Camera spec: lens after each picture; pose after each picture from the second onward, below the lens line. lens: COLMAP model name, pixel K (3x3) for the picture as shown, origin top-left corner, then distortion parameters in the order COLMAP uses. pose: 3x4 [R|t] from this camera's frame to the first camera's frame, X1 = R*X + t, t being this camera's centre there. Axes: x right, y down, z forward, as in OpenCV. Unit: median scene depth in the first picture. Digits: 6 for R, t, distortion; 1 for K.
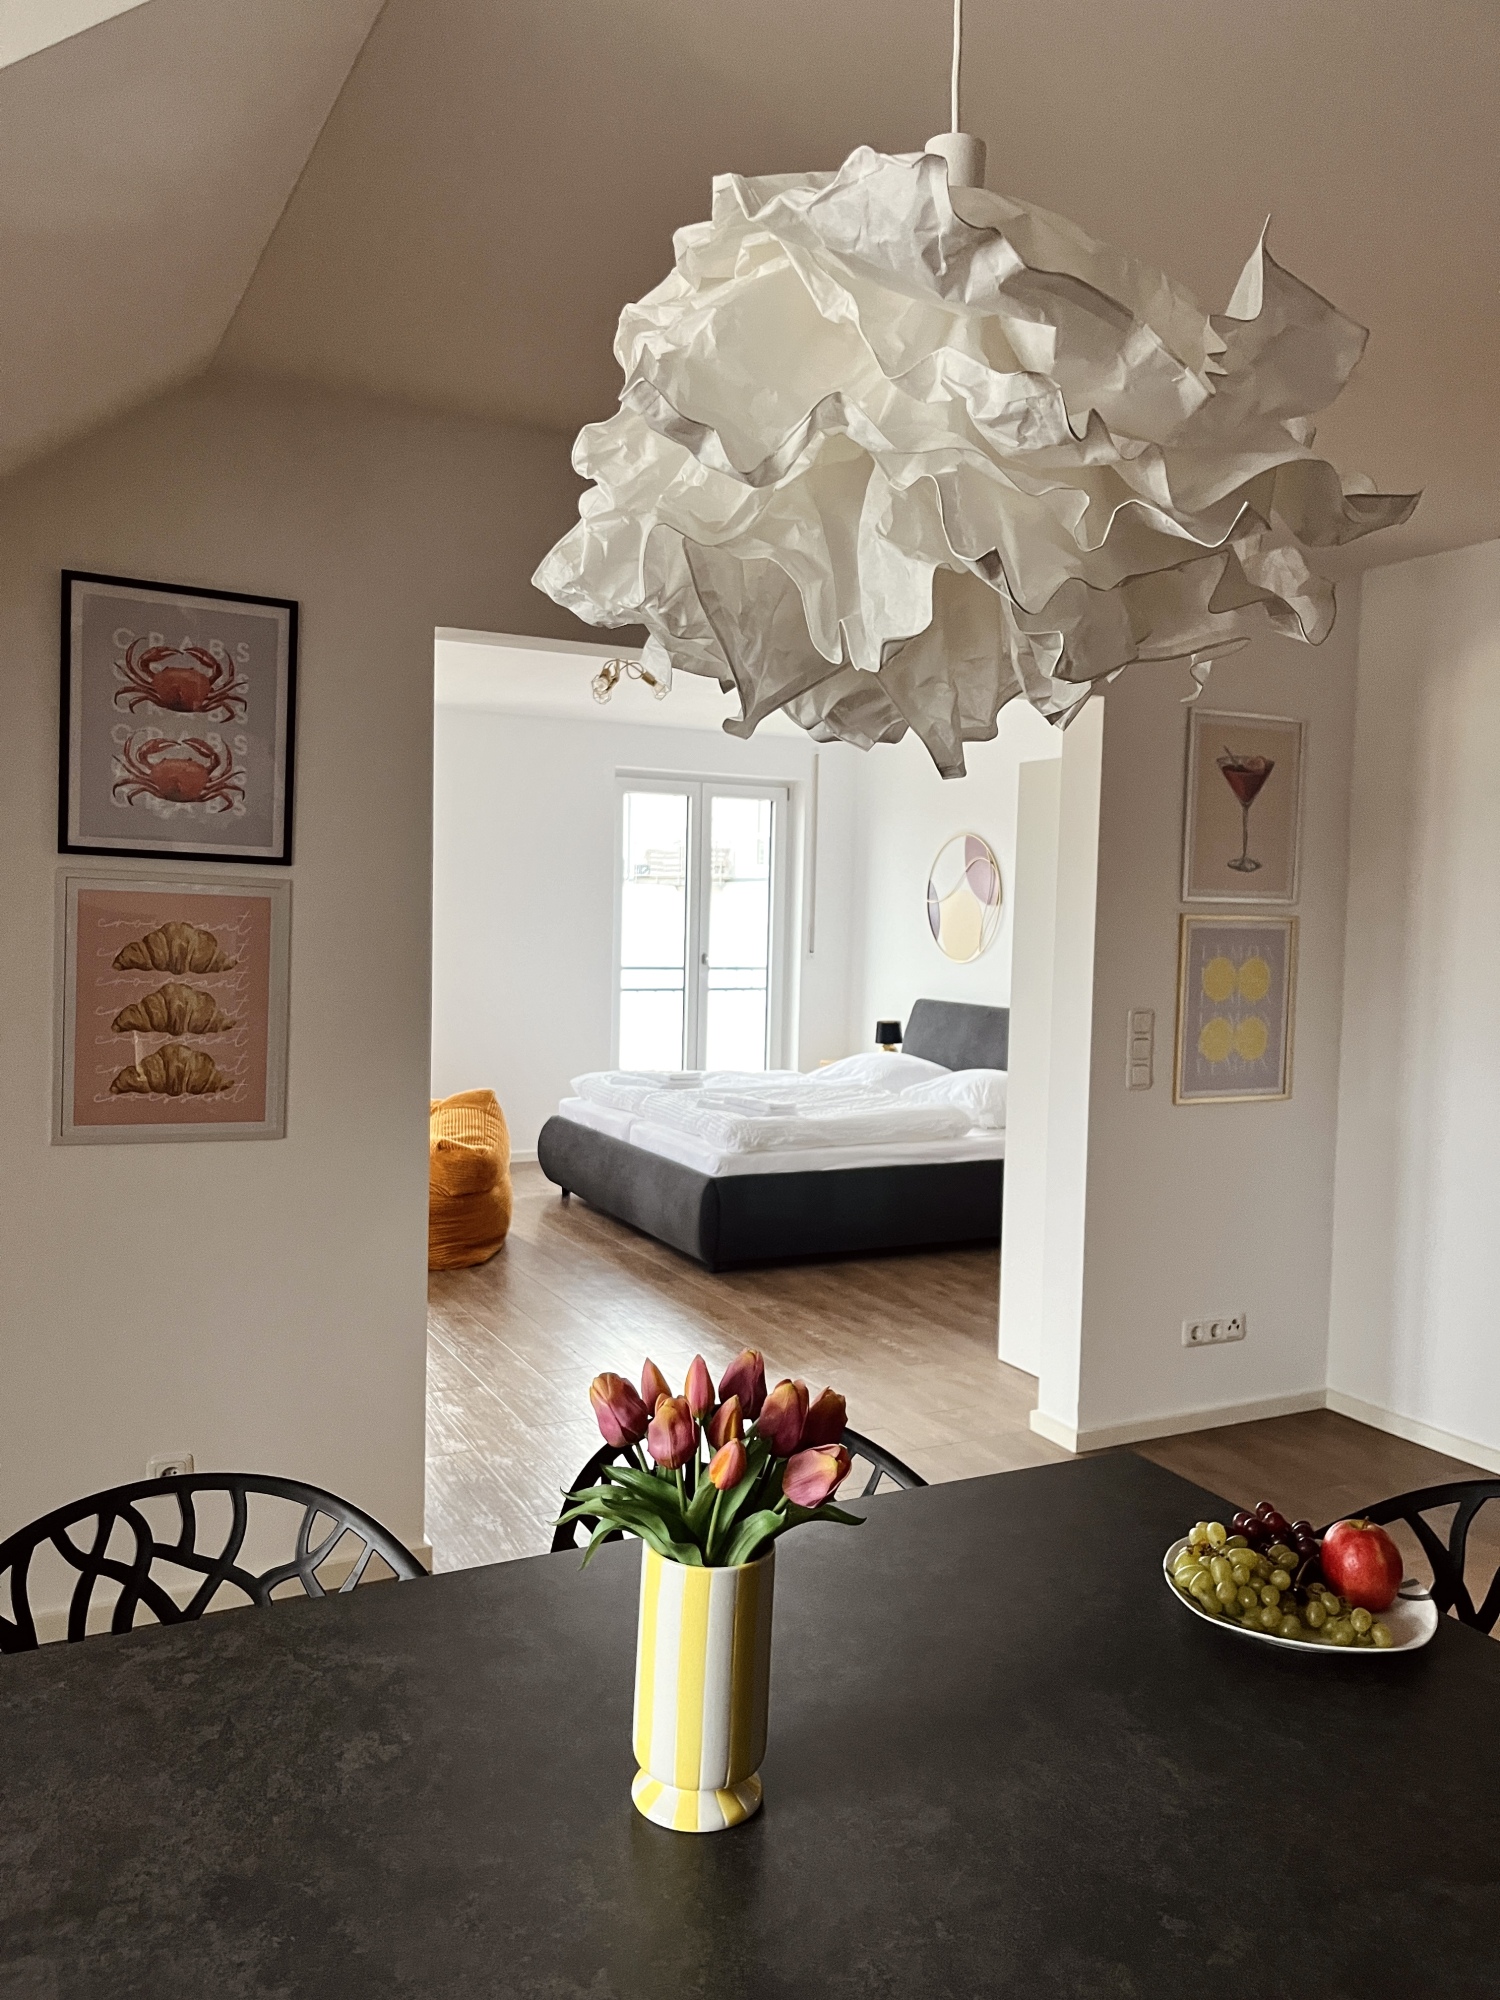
lens RADIAL K [[1507.9, 0, 753.3], [0, 1507.9, 1001.9], [0, 0, 1]] dist [0.040415, -0.038708]
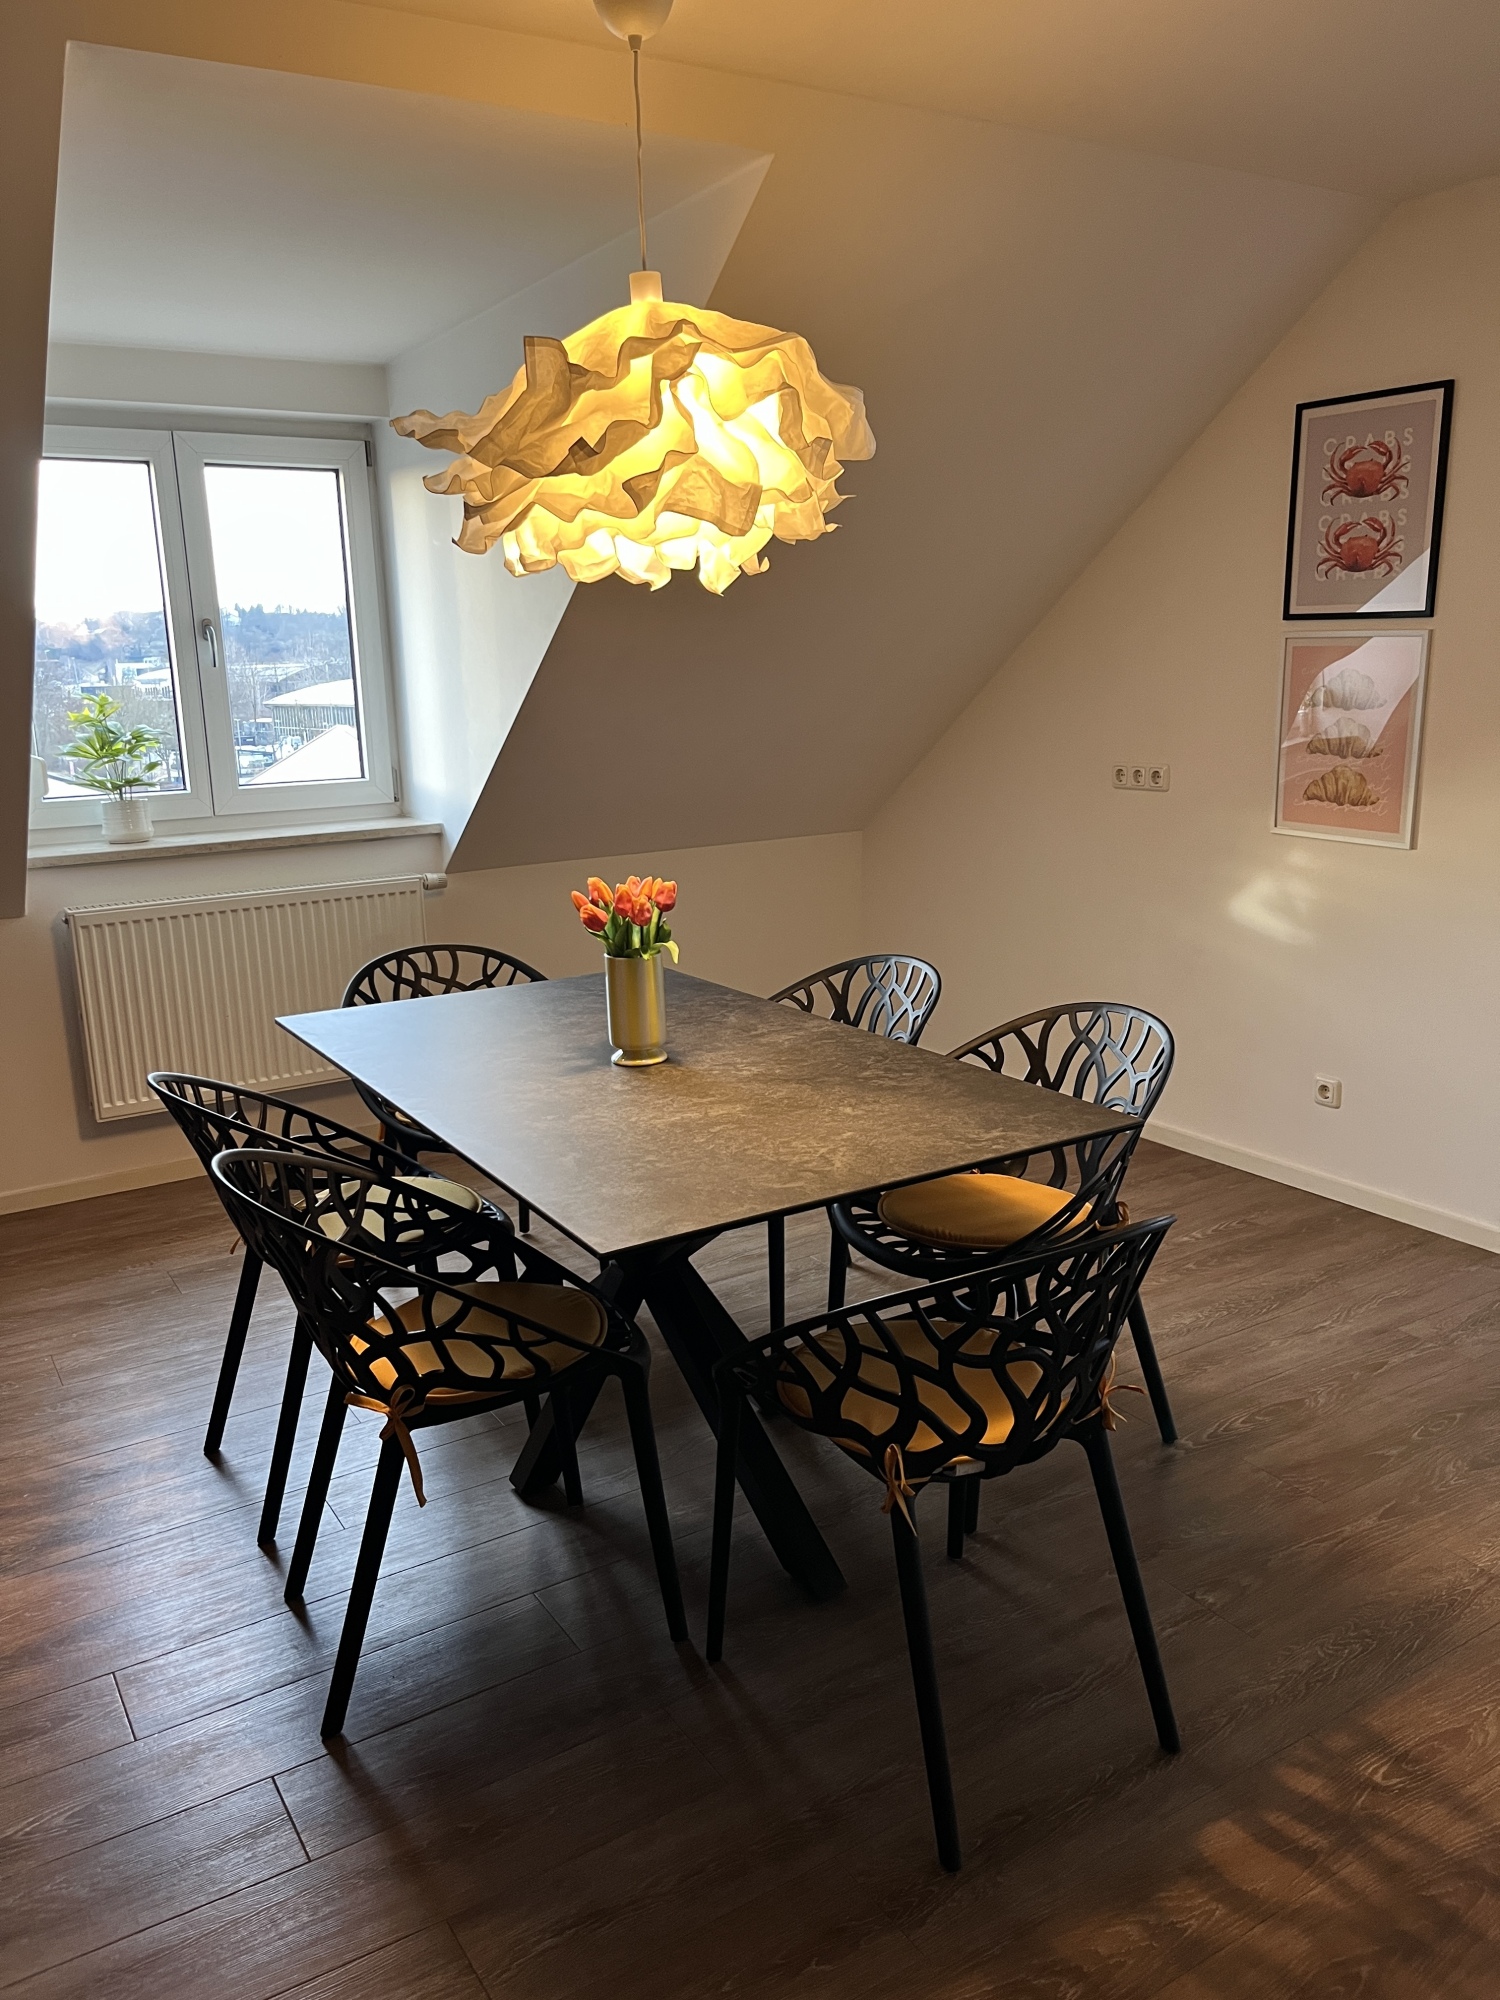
lens RADIAL K [[1507.9, 0, 750.9], [0, 1507.9, 1009.9], [0, 0, 1]] dist [0.040415, -0.038708]
pose [[0.078920, 0.200935, -0.976420, 0.924820], [-0.032175, 0.979478, 0.198964, -0.009475], [0.996362, 0.015714, 0.083766, 0.405189]]
